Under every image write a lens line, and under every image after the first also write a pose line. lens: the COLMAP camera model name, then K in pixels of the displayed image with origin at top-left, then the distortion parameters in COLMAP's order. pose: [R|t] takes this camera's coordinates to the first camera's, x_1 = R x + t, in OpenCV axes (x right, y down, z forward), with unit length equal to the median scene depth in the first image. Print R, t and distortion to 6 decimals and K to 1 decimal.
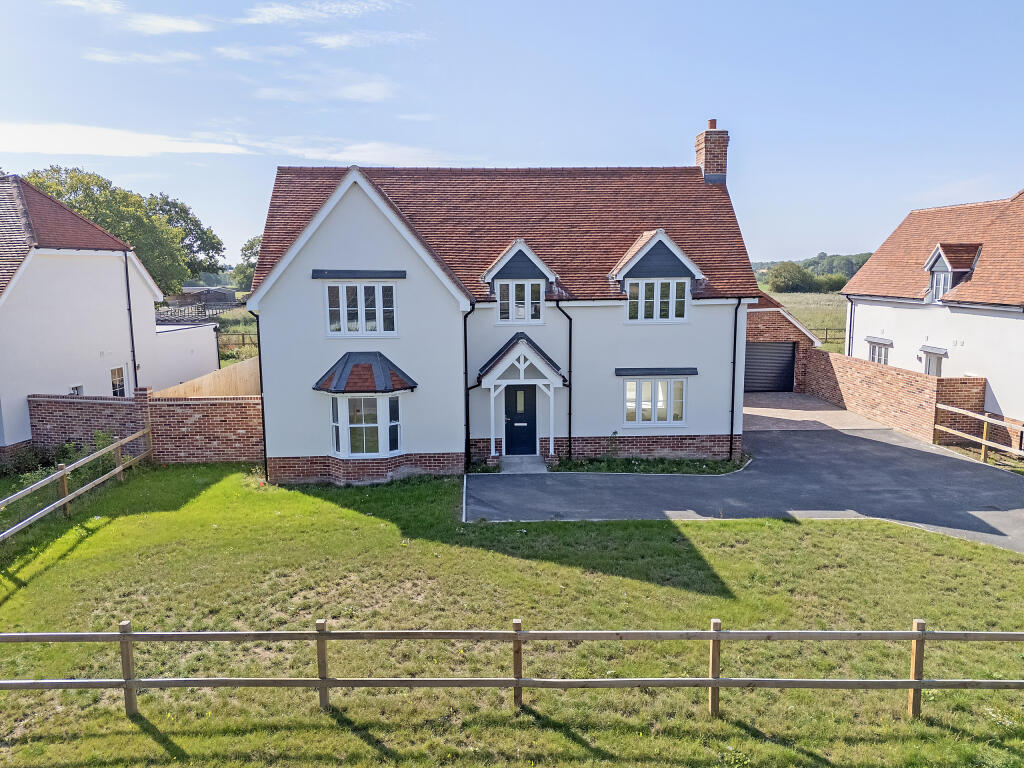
lens RADIAL K [[798.4, 0, 512.0], [0, 798.4, 384.0], [0, 0, 1]] dist [0.055029, -0.001938]
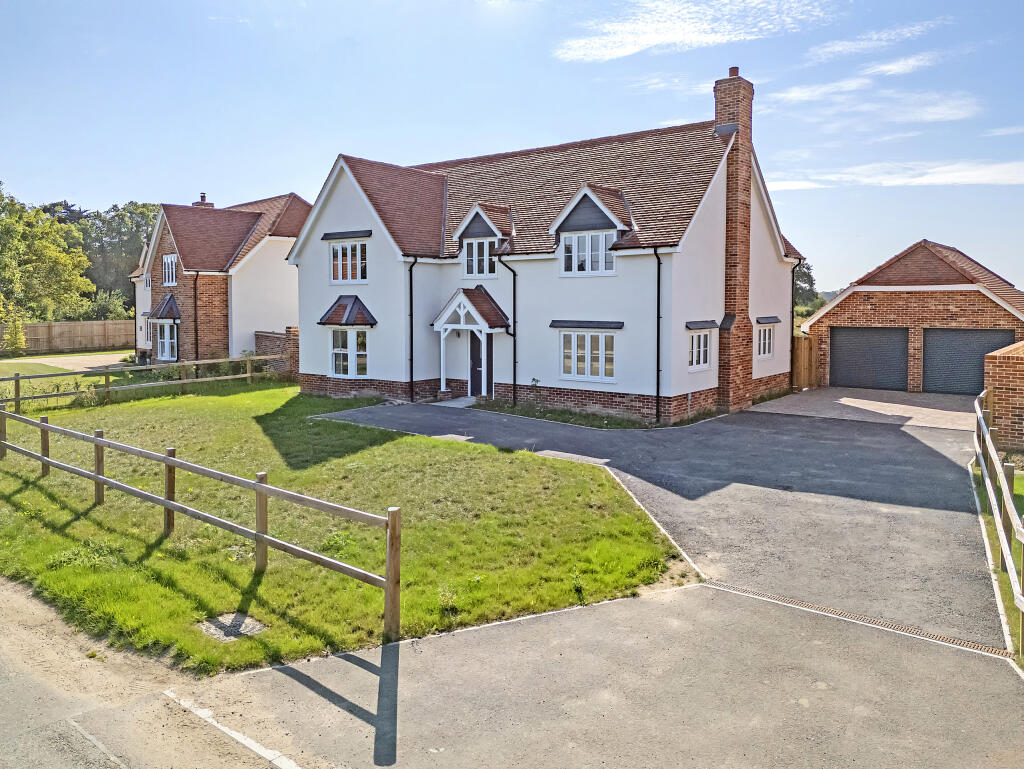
lens RADIAL K [[752.6, 0, 513.2], [0, 752.6, 336.2], [0, 0, 1]] dist [0.056341, -0.003415]
pose [[0.760807, 0.037876, -0.647872, 0.738439], [-0.096631, 0.993779, -0.055376, 0.061237], [0.641744, 0.104735, 0.759734, 0.235179]]
